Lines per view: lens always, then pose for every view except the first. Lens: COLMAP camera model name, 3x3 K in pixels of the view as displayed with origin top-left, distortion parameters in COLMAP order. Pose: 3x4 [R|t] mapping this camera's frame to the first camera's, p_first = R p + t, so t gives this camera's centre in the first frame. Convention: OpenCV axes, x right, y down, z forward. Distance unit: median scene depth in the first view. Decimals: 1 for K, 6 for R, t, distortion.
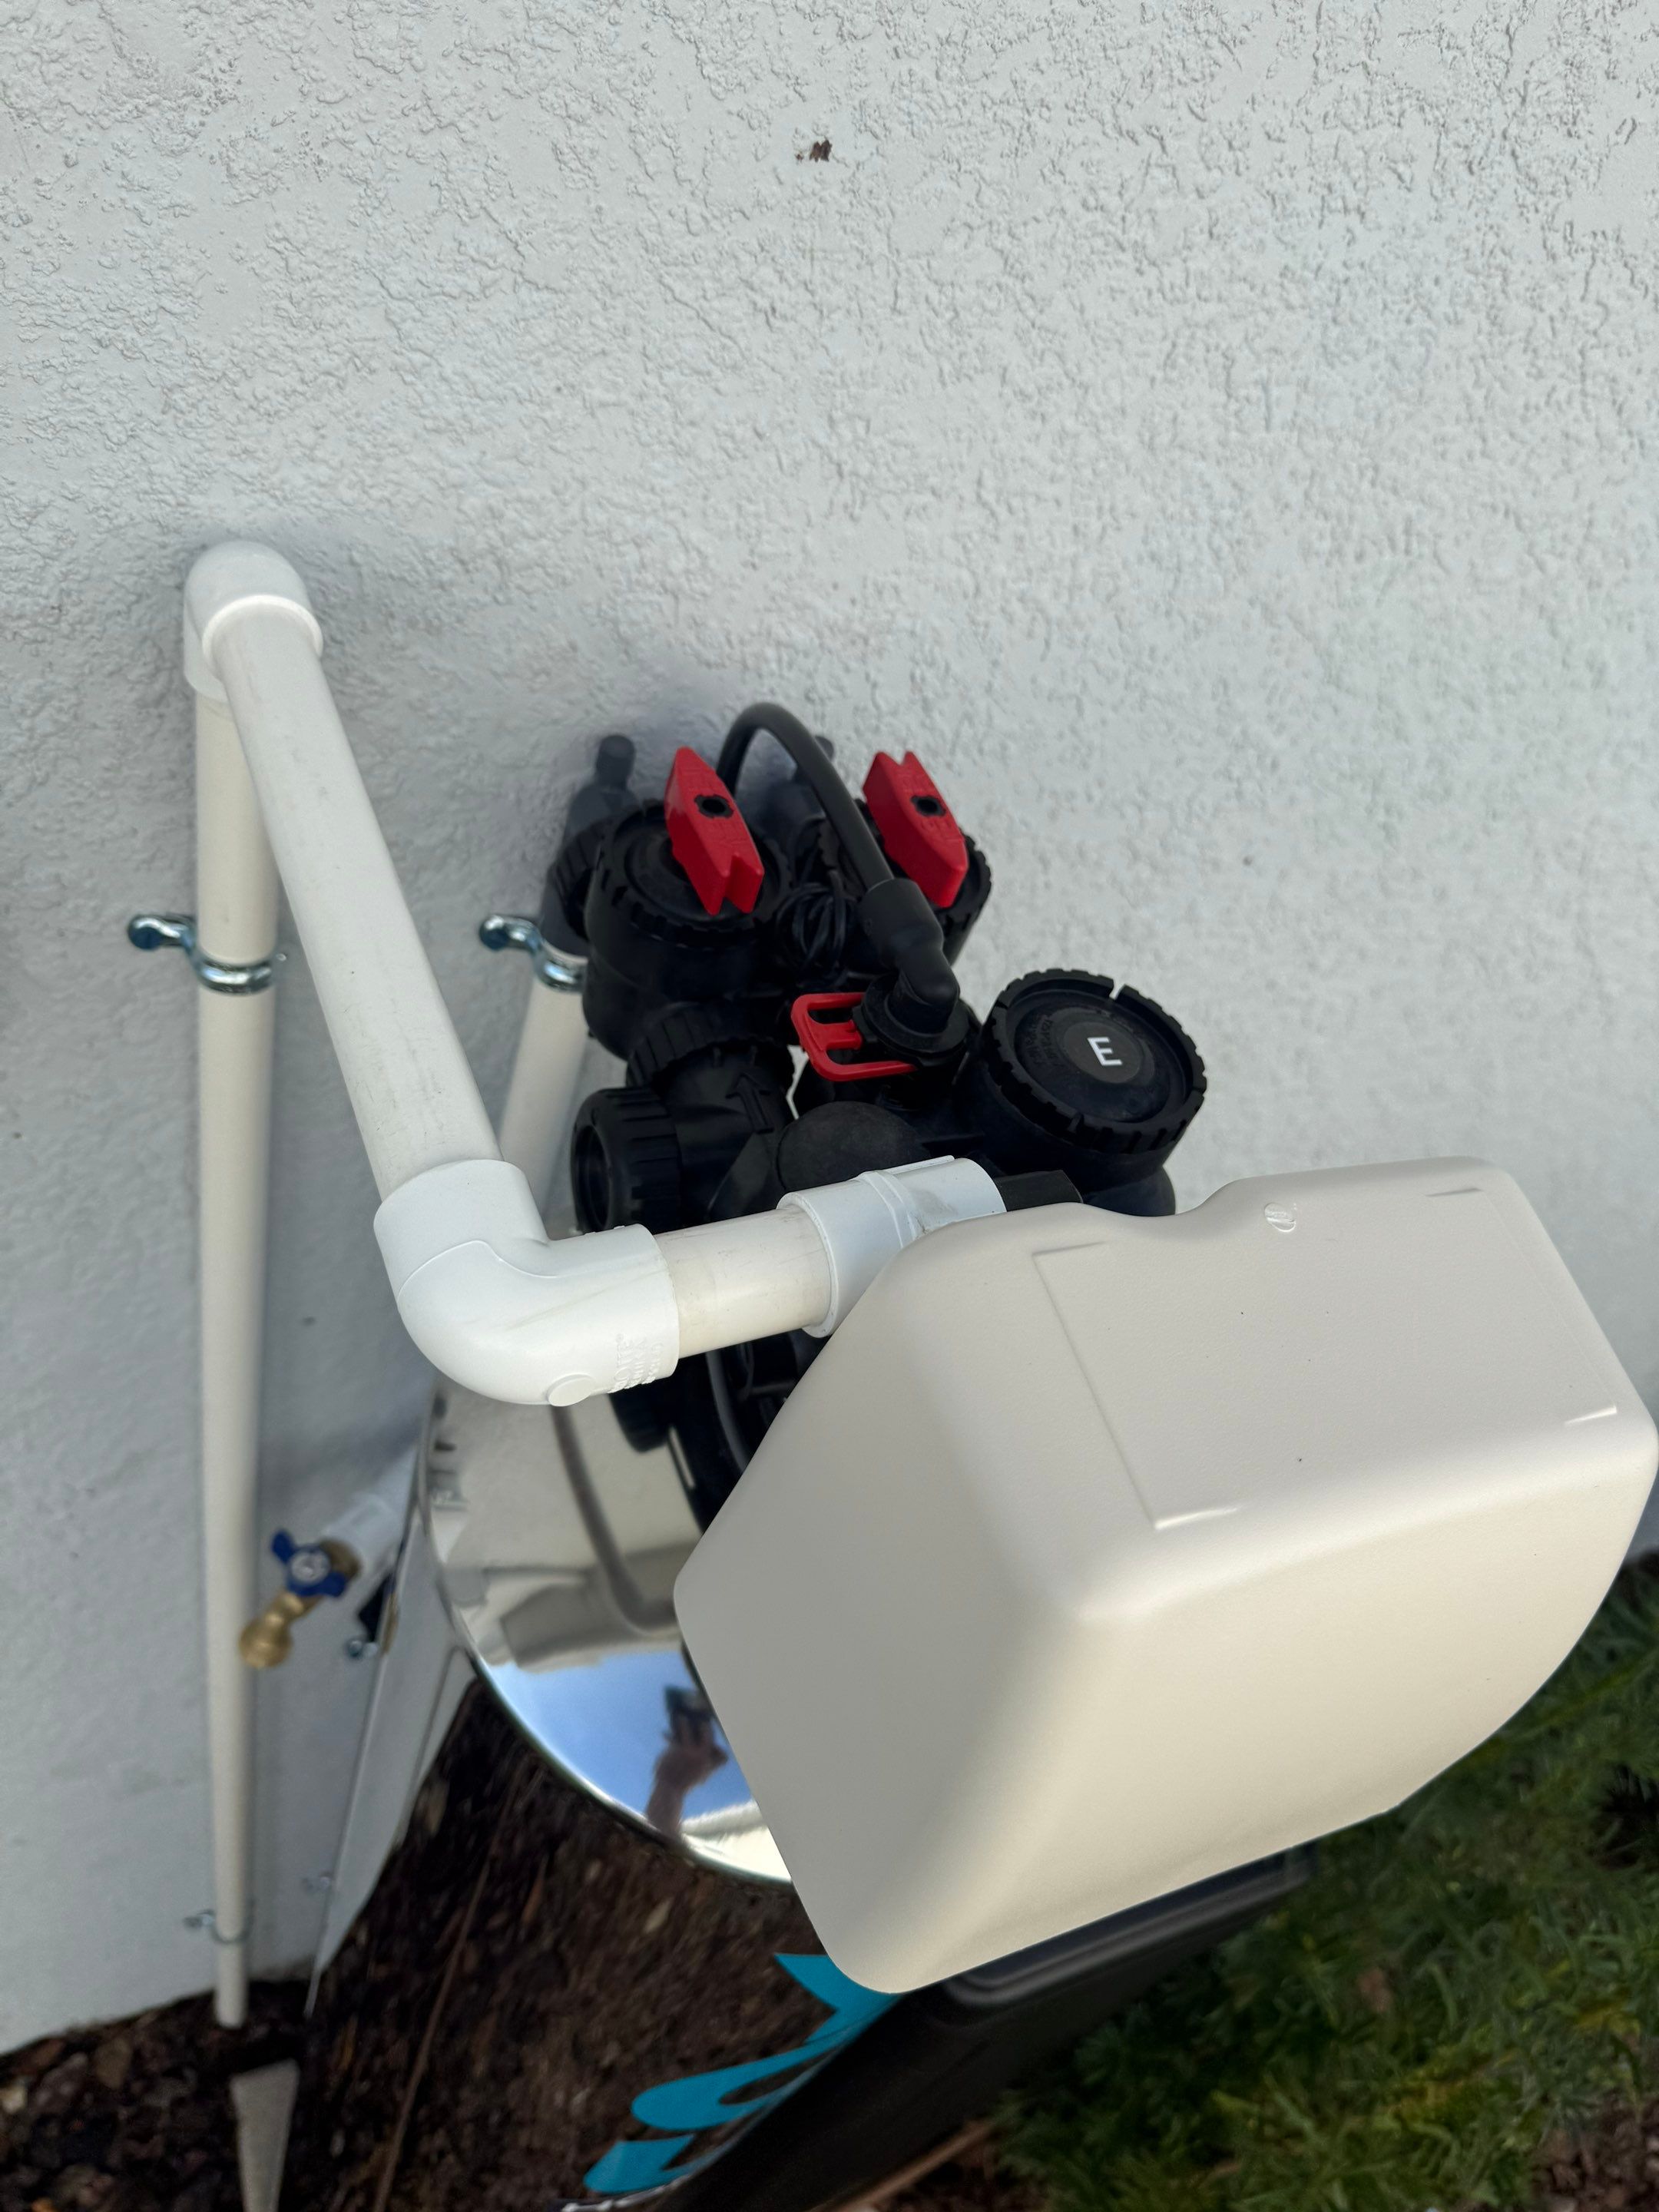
lens RADIAL K [[1629.0, 0, 829.5], [0, 1629.0, 1106.0], [0, 0, 1]] dist [-0.013284, -0.003175]
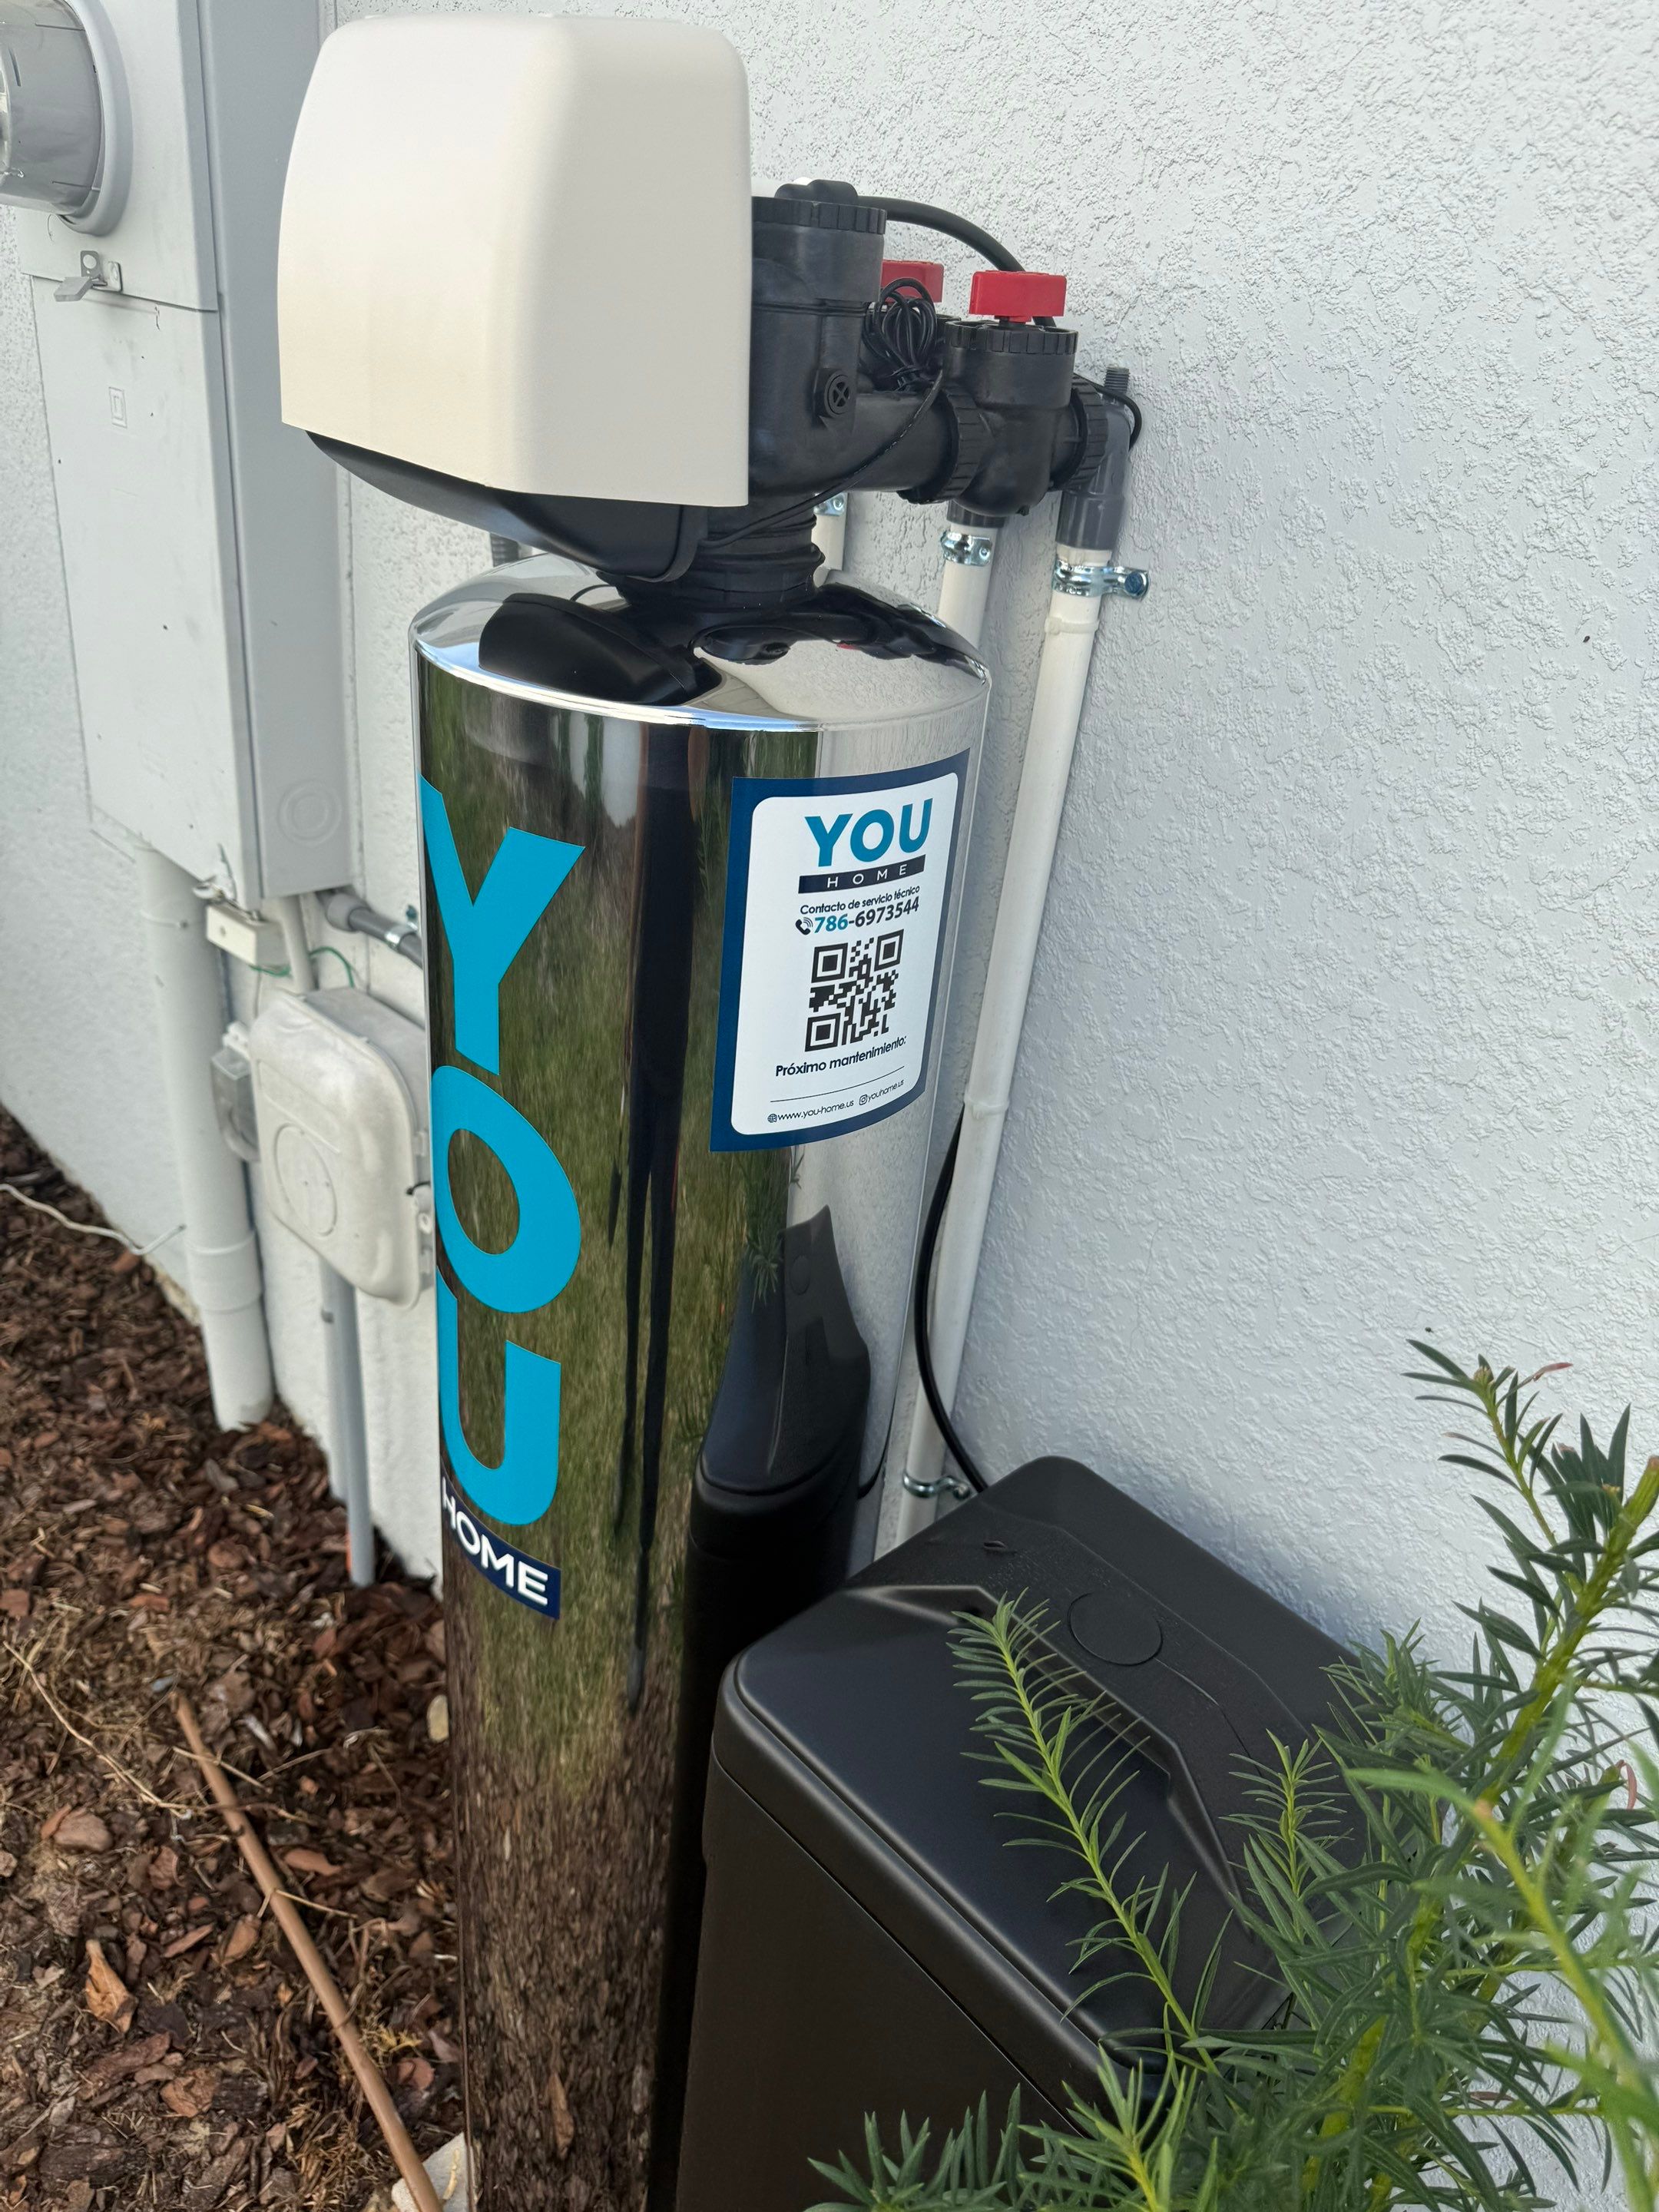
lens RADIAL K [[1595.6, 0, 832.7], [0, 1595.6, 1095.1], [0, 0, 1]] dist [0.055690, -0.097027]
pose [[0.391714, 0.206132, -0.896699, 1.511649], [-0.652355, 0.749490, -0.112683, 0.659558], [0.648840, 0.629106, 0.428057, 0.805173]]
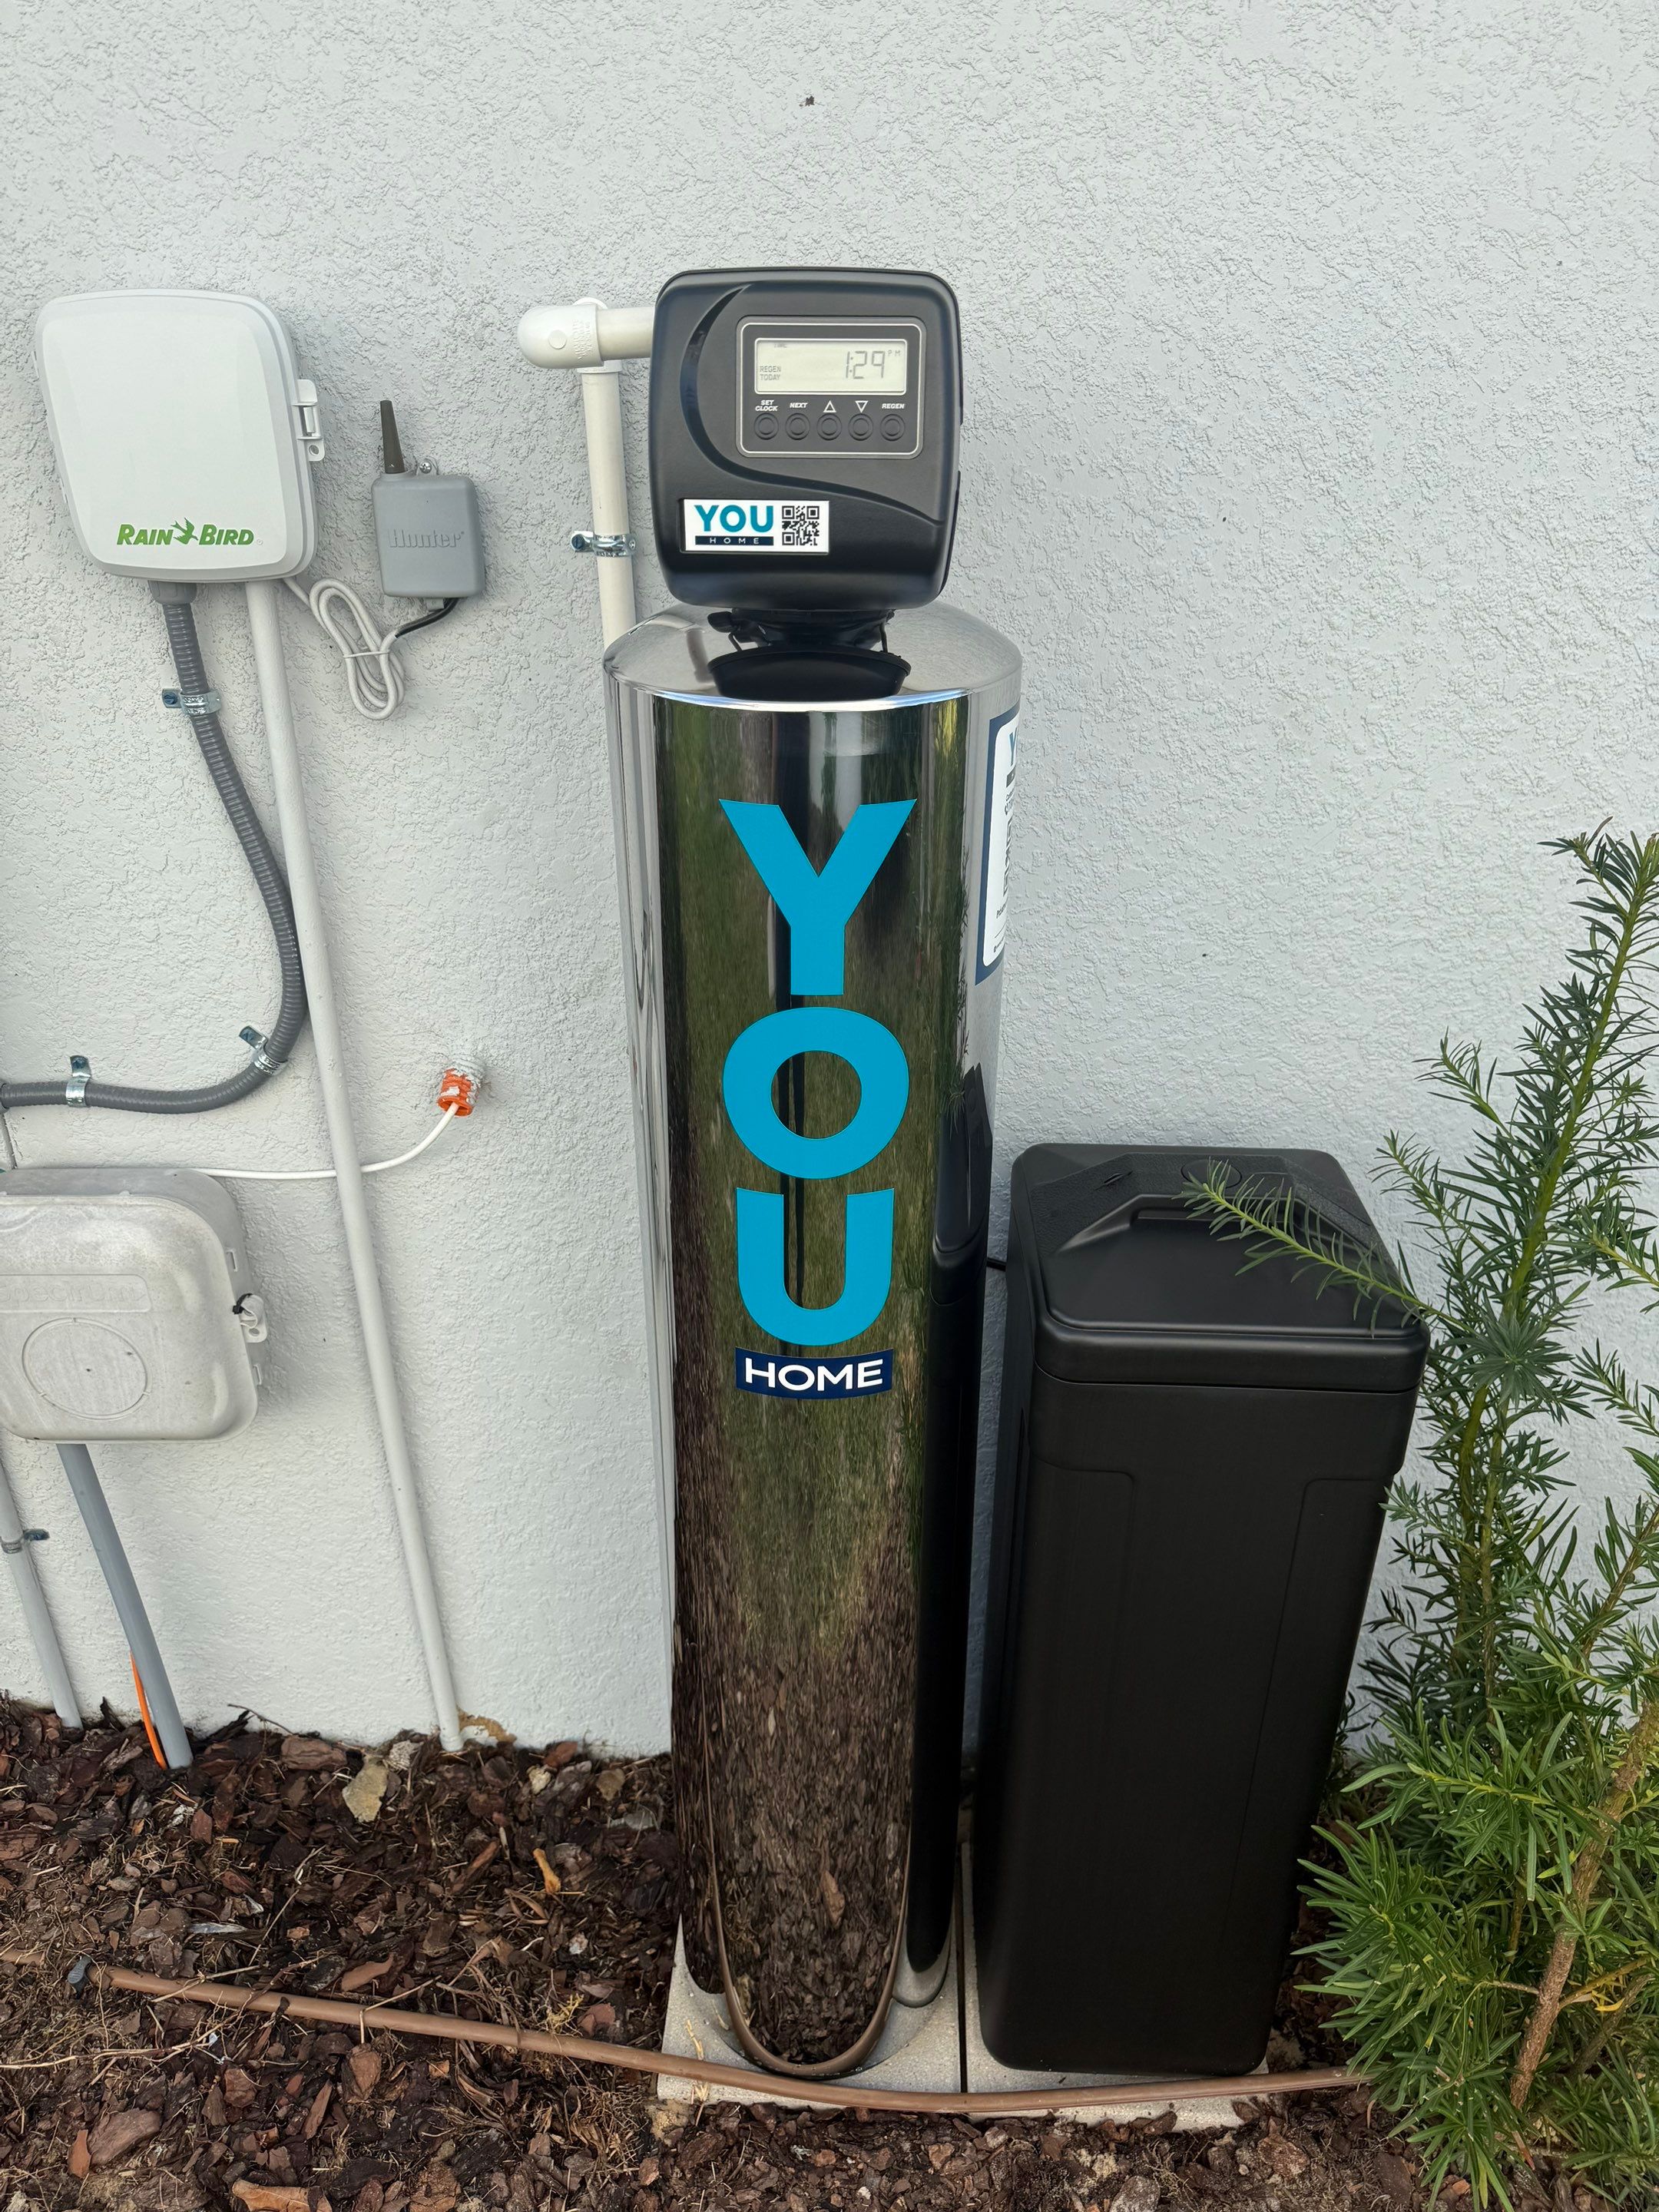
lens RADIAL K [[1580.2, 0, 813.5], [0, 1580.2, 1111.1], [0, 0, 1]] dist [0.005520, -0.007196]
pose [[0.881126, -0.069227, -0.467787, 0.935066], [-0.109563, 0.932422, -0.344361, 1.527254], [0.460014, 0.354677, 0.813997, -0.365093]]
